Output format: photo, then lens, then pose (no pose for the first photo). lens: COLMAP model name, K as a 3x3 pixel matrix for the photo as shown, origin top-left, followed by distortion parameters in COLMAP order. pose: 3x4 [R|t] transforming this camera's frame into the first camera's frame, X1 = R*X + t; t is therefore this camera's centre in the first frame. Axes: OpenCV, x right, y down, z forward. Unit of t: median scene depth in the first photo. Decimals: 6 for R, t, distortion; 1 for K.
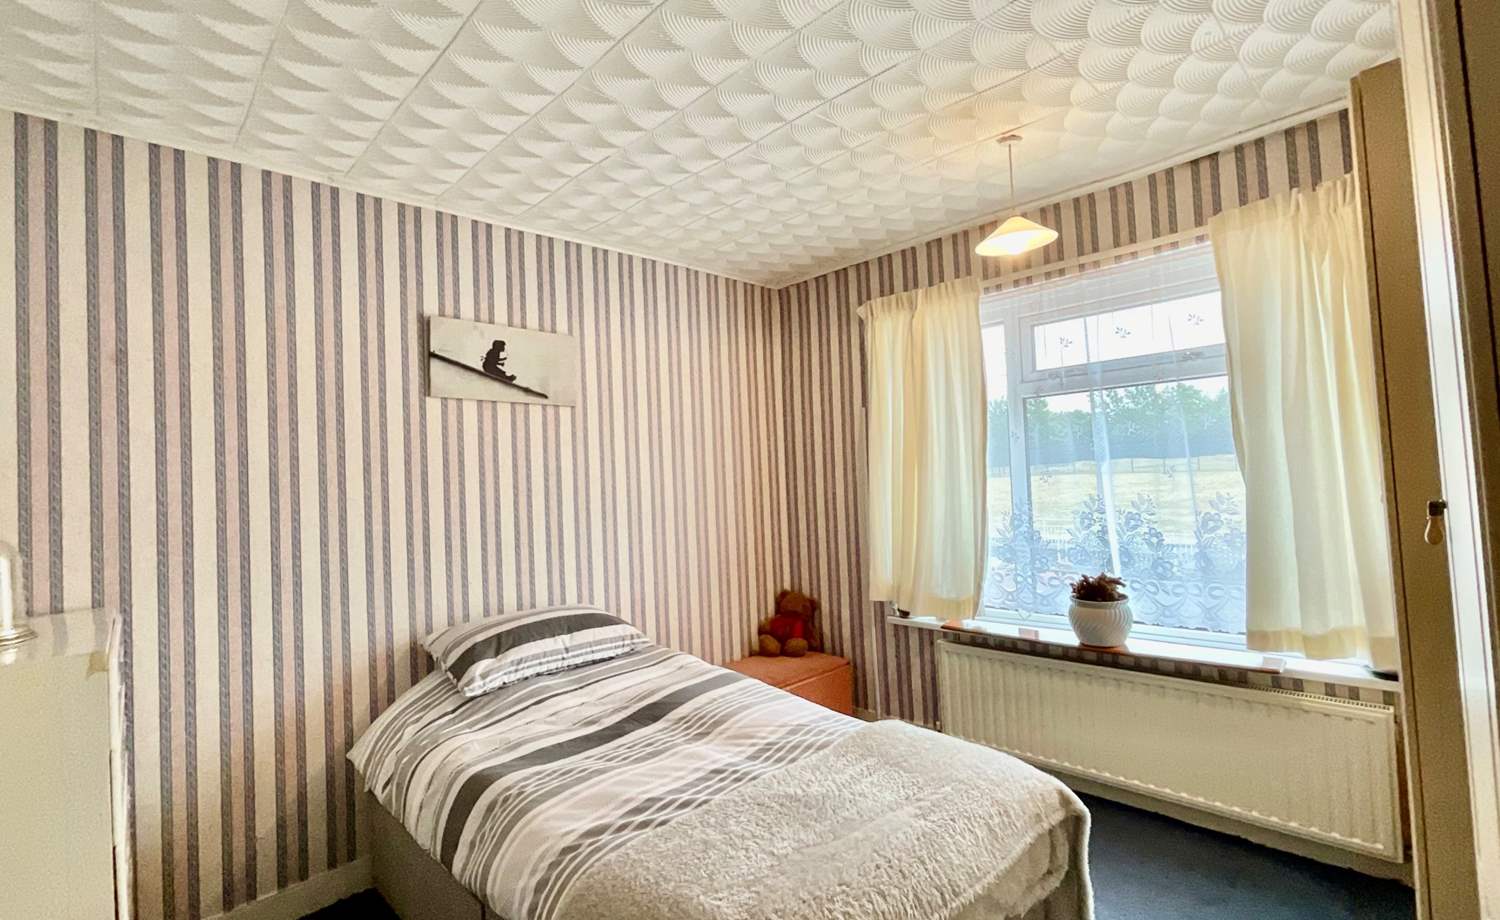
lens RADIAL K [[665.0, 0, 750.0], [0, 665.0, 460.0], [0, 0, 1]] dist [-0.013268, 0.007126]
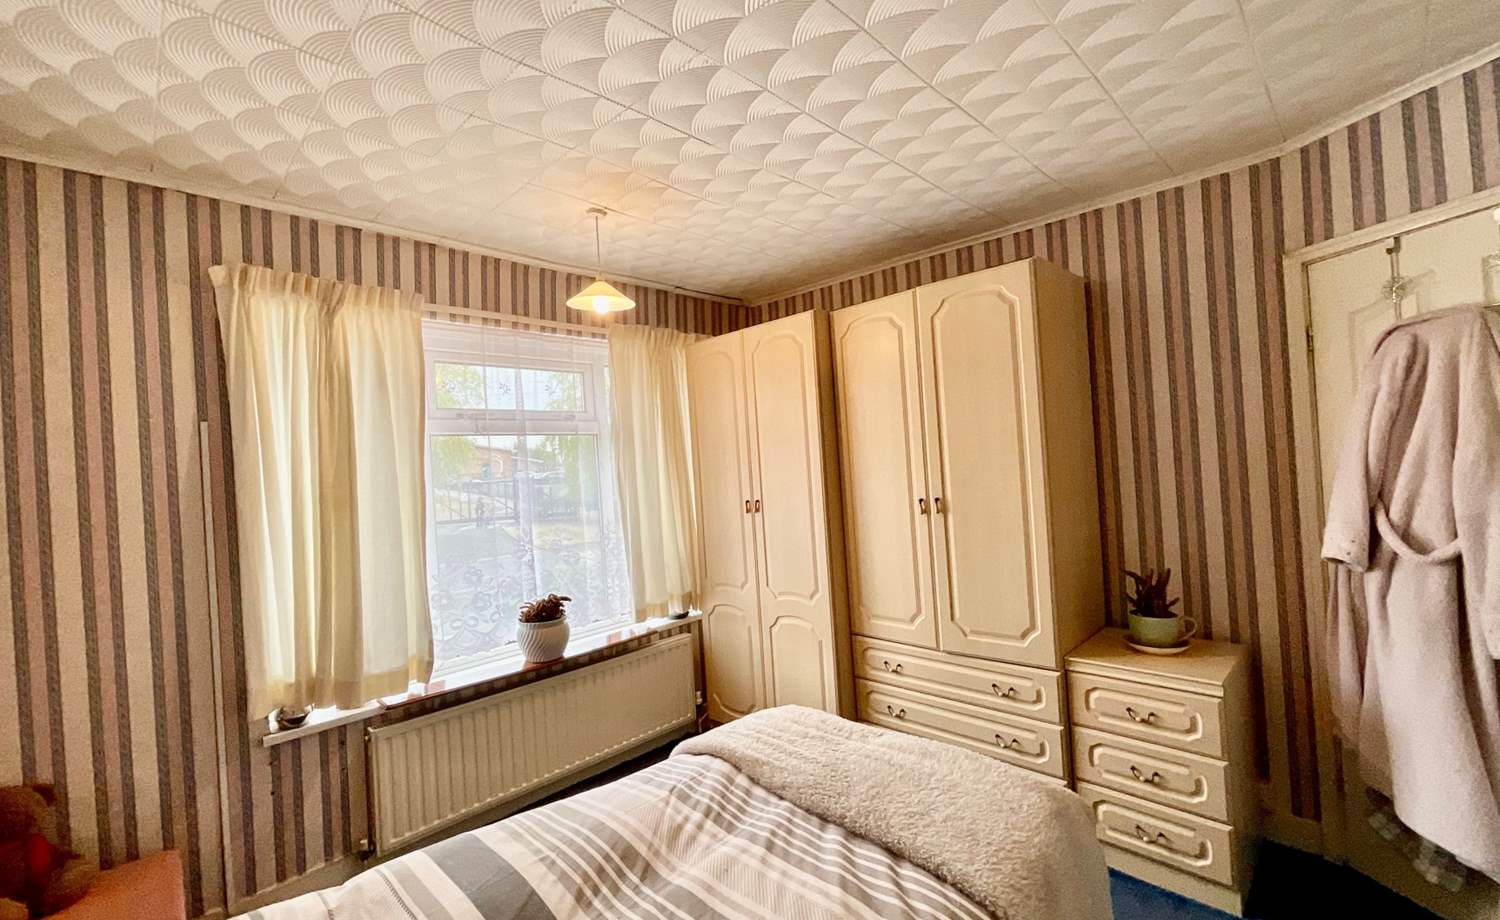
lens RADIAL K [[620.5, 0, 750.0], [0, 620.5, 460.0], [0, 0, 1]] dist [-0.002350, -0.000055]
pose [[-0.006798, 0.058589, 0.998259, -0.616460], [0.034552, 0.997700, -0.058321, 0.012528], [-0.999380, 0.034095, -0.008806, 0.713545]]
